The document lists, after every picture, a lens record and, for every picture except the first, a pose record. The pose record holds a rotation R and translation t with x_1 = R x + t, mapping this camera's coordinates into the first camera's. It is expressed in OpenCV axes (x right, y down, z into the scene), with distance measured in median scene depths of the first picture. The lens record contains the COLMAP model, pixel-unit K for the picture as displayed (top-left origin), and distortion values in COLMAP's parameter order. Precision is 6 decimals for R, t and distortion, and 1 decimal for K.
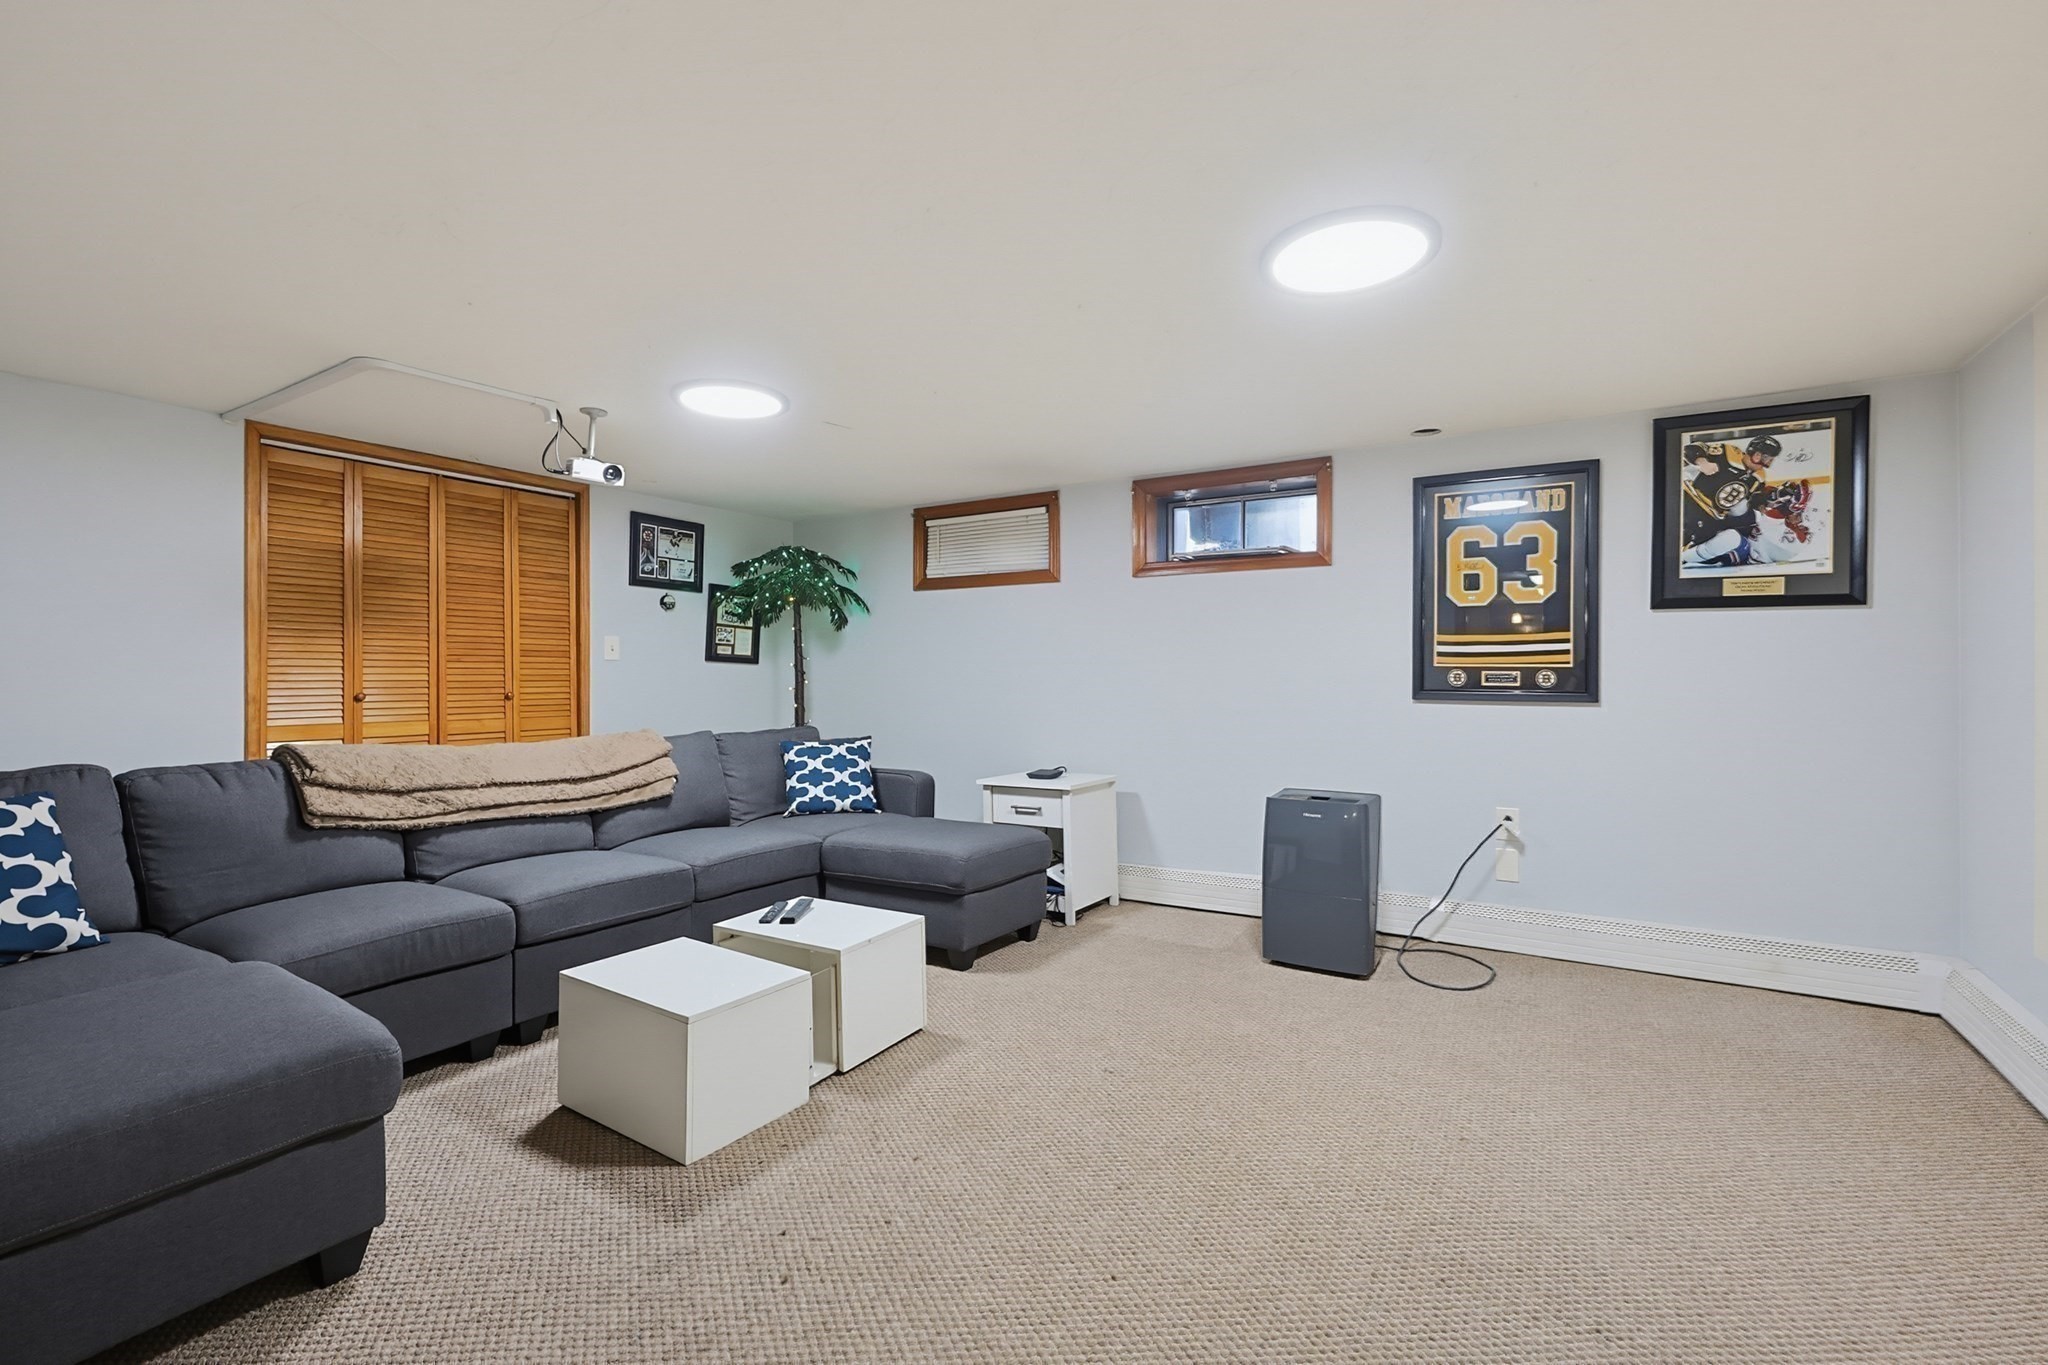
lens RADIAL K [[878.7, 0, 1024.4], [0, 878.7, 679.2], [0, 0, 1]] dist [-0.003544, 0.000099]
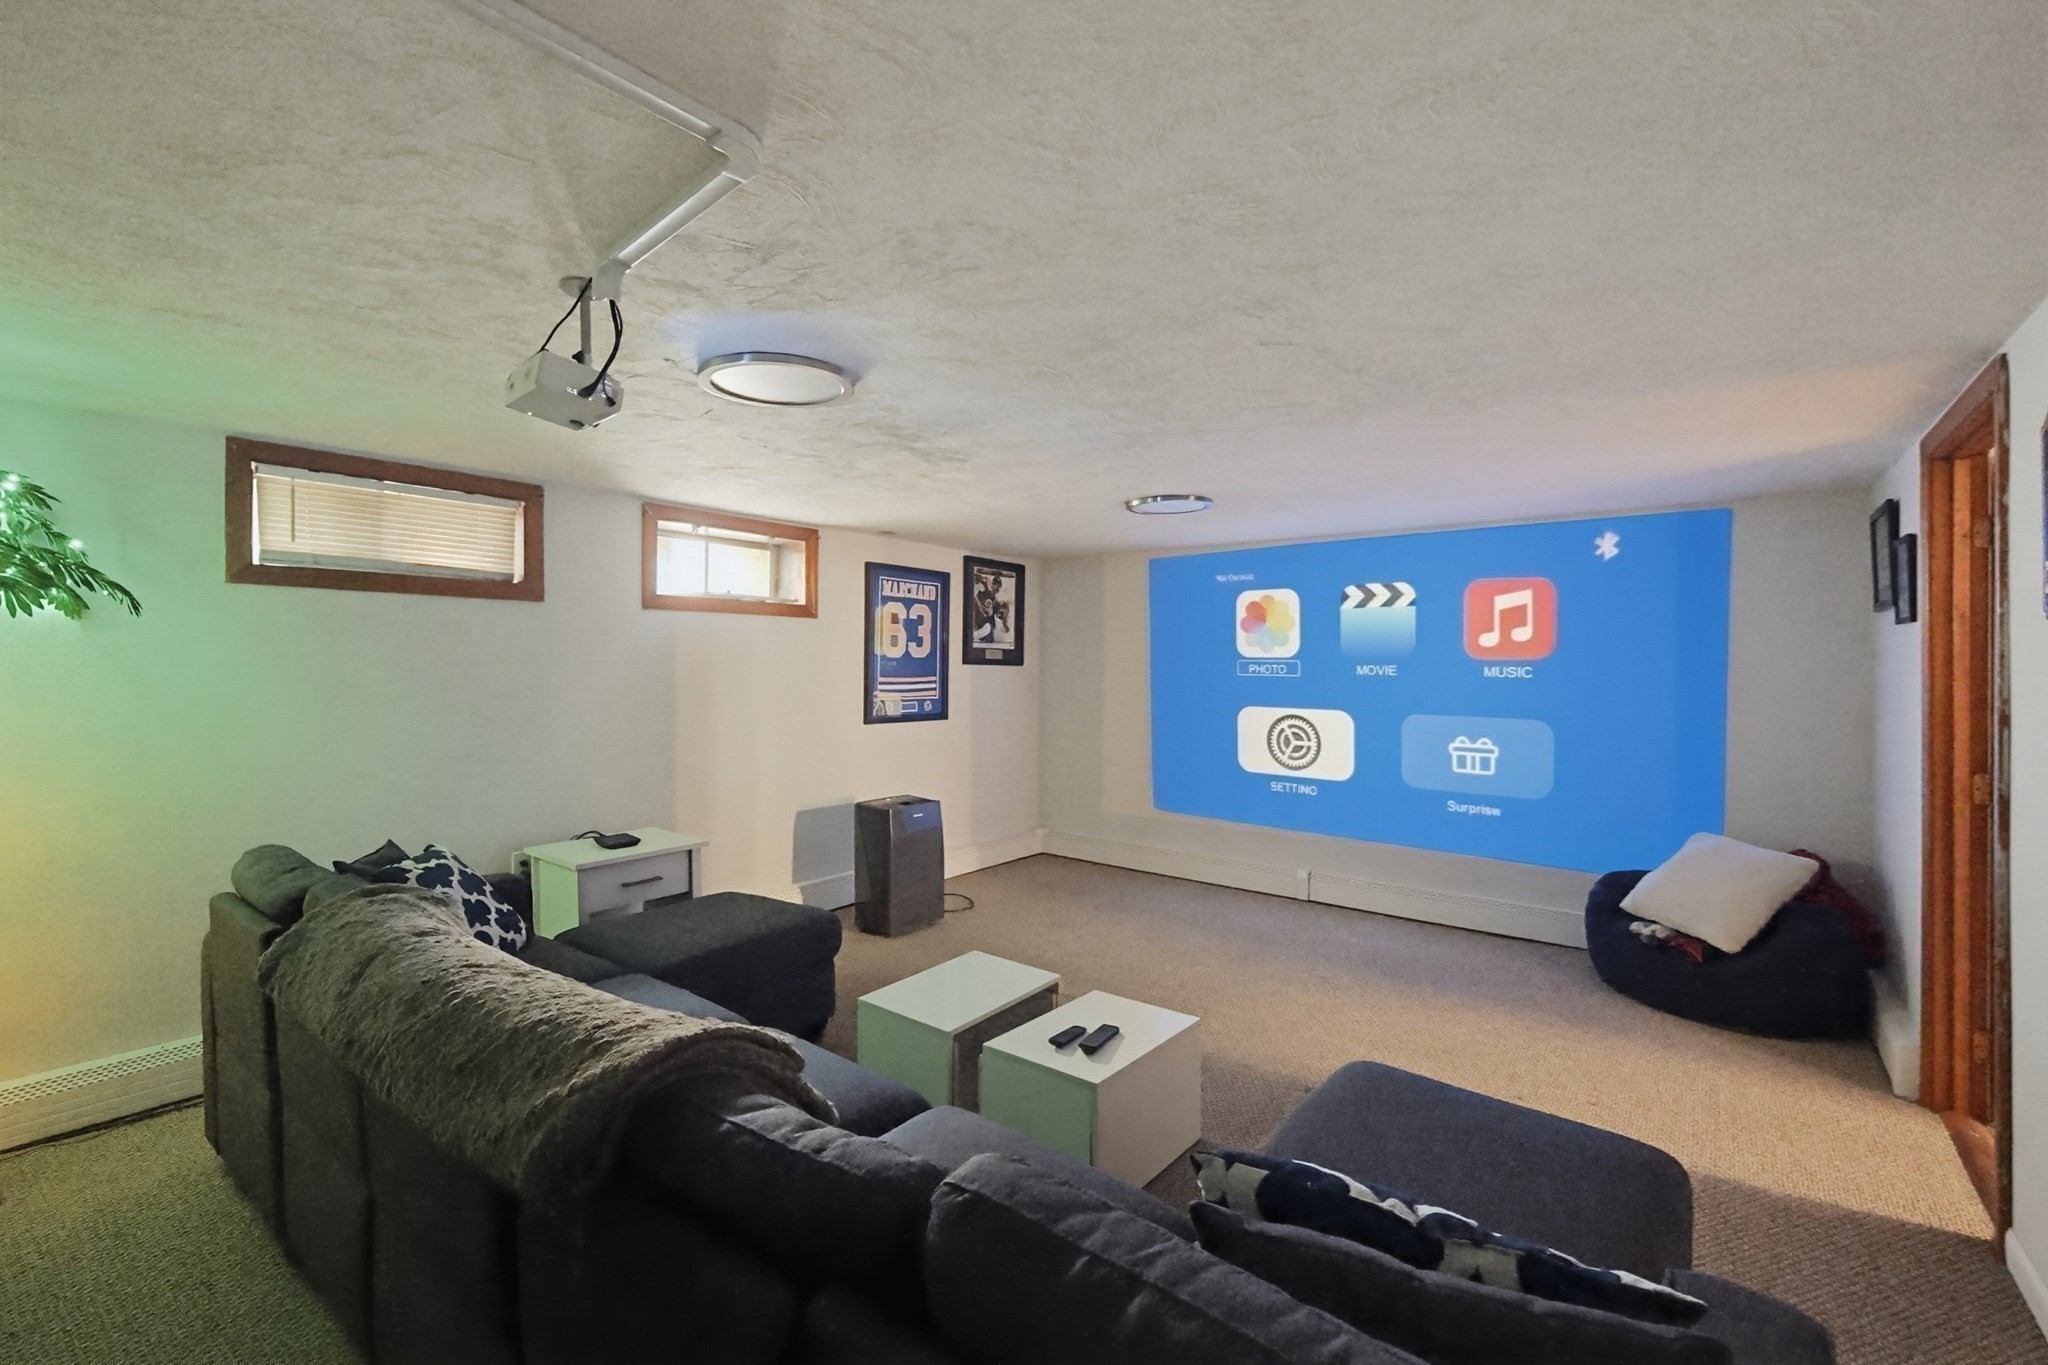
lens RADIAL K [[878.7, 0, 1022.3], [0, 878.7, 678.4], [0, 0, 1]] dist [-0.003544, 0.000099]
pose [[0.091887, -0.005963, 0.995752, -1.012844], [0.015621, 0.999868, 0.004546, -0.058768], [-0.995647, 0.015137, 0.091968, 0.735789]]
